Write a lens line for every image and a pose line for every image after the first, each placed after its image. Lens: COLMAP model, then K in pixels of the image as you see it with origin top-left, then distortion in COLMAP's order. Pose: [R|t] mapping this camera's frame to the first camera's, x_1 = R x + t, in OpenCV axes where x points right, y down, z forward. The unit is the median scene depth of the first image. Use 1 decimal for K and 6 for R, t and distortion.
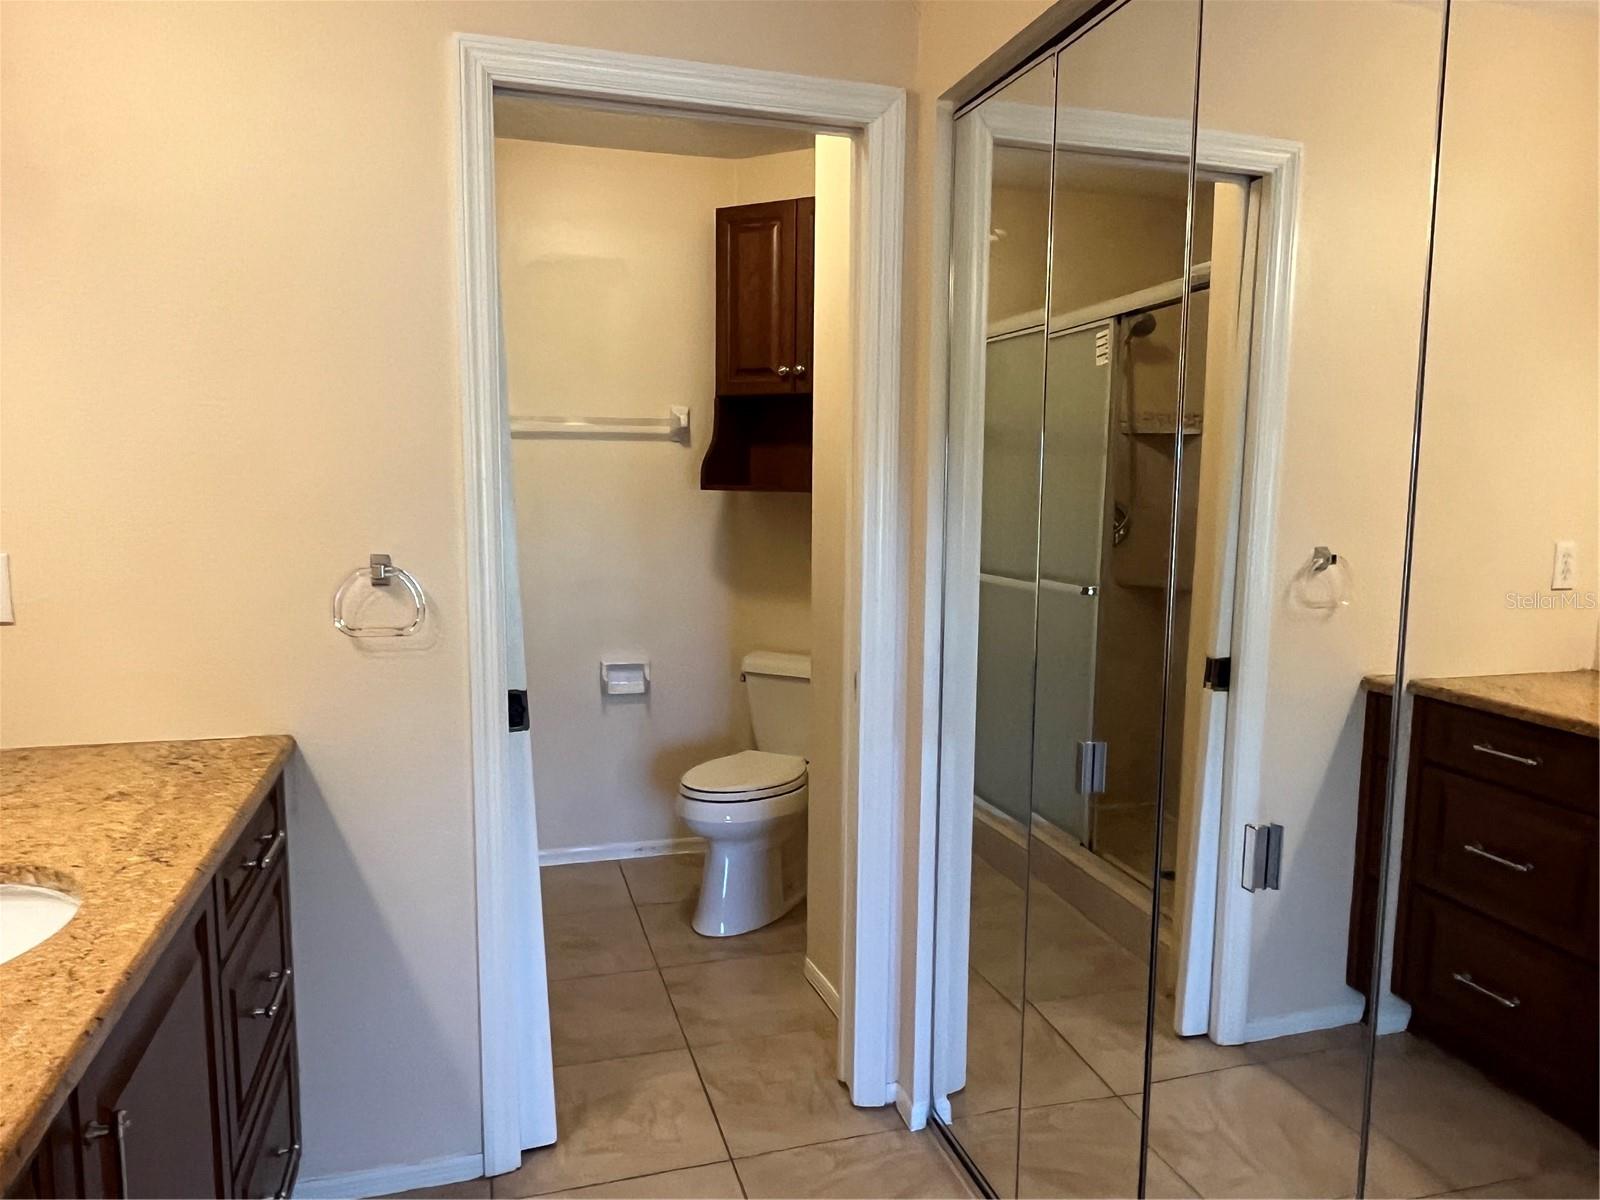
lens RADIAL K [[1098.9, 0, 809.1], [0, 1098.9, 601.8], [0, 0, 1]] dist [0.000796, -0.005920]
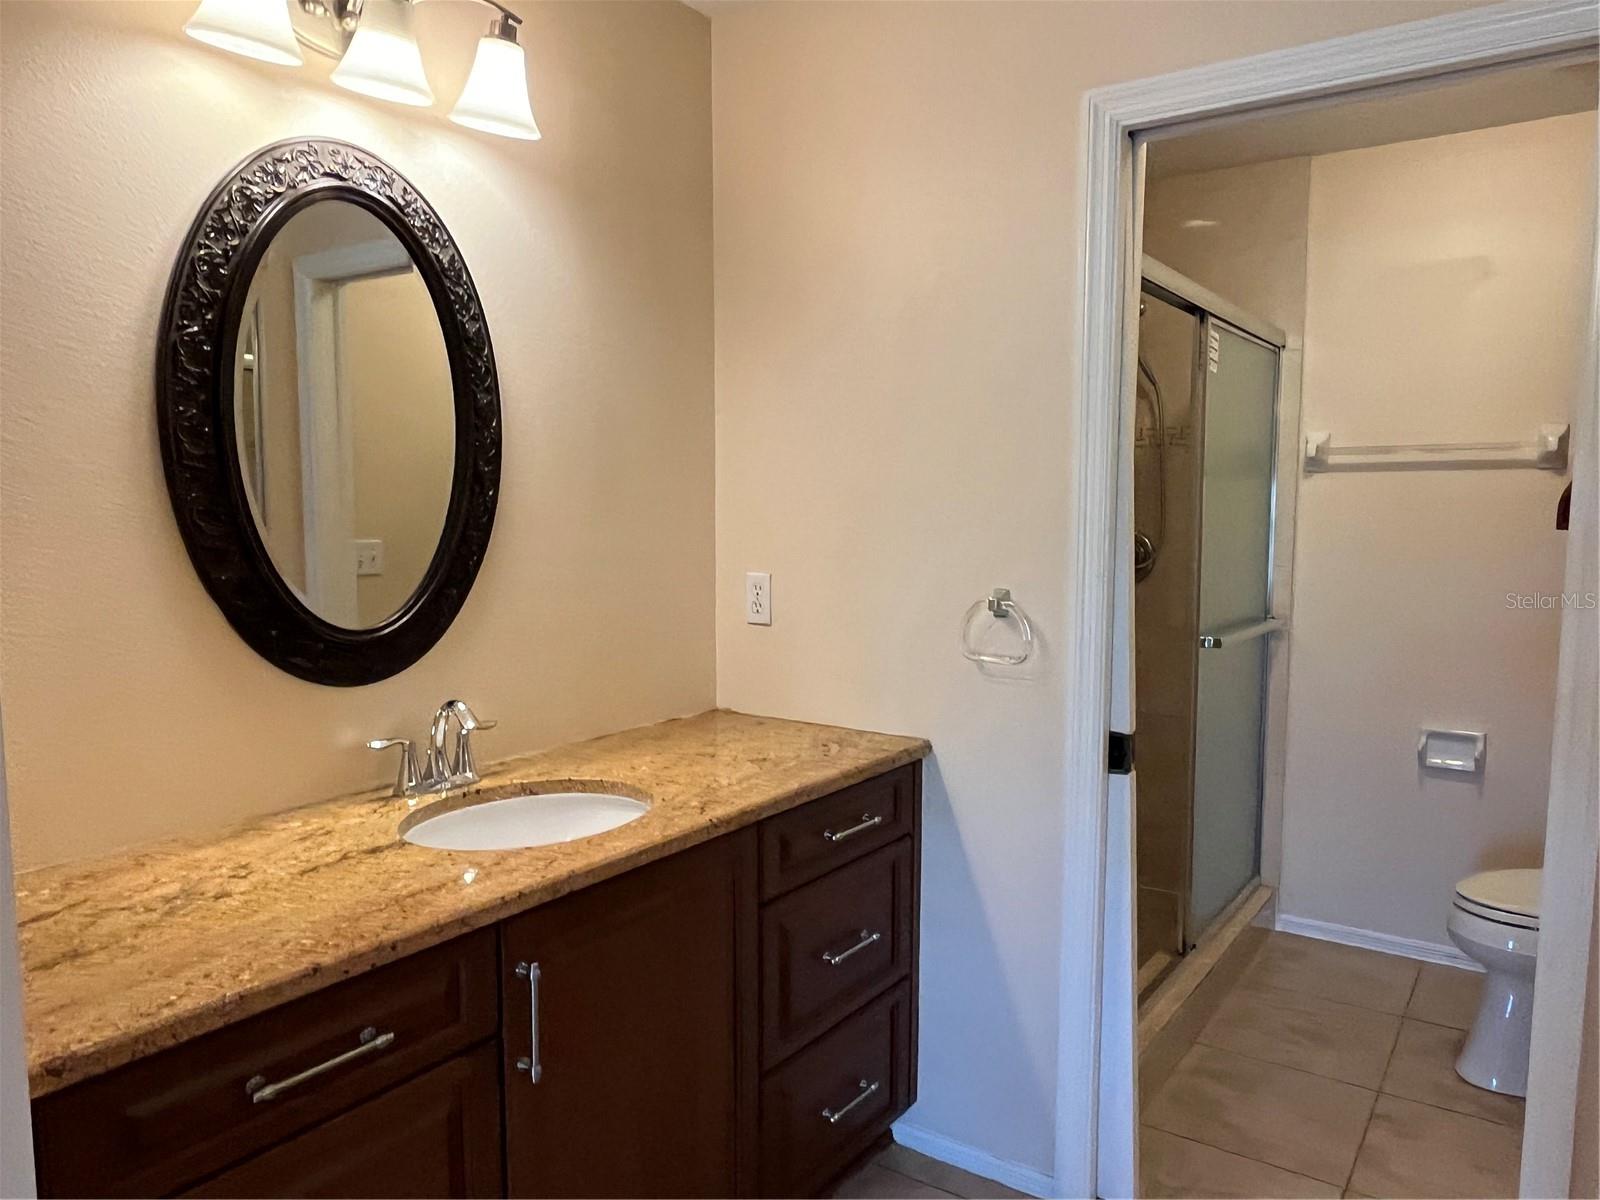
lens RADIAL K [[1098.9, 0, 811.5], [0, 1098.9, 604.2], [0, 0, 1]] dist [0.000796, -0.005920]
pose [[0.622342, 0.065697, -0.779983, 0.346682], [-0.082903, 0.996399, 0.017777, -0.031762], [0.778343, 0.053599, 0.625548, 0.167856]]
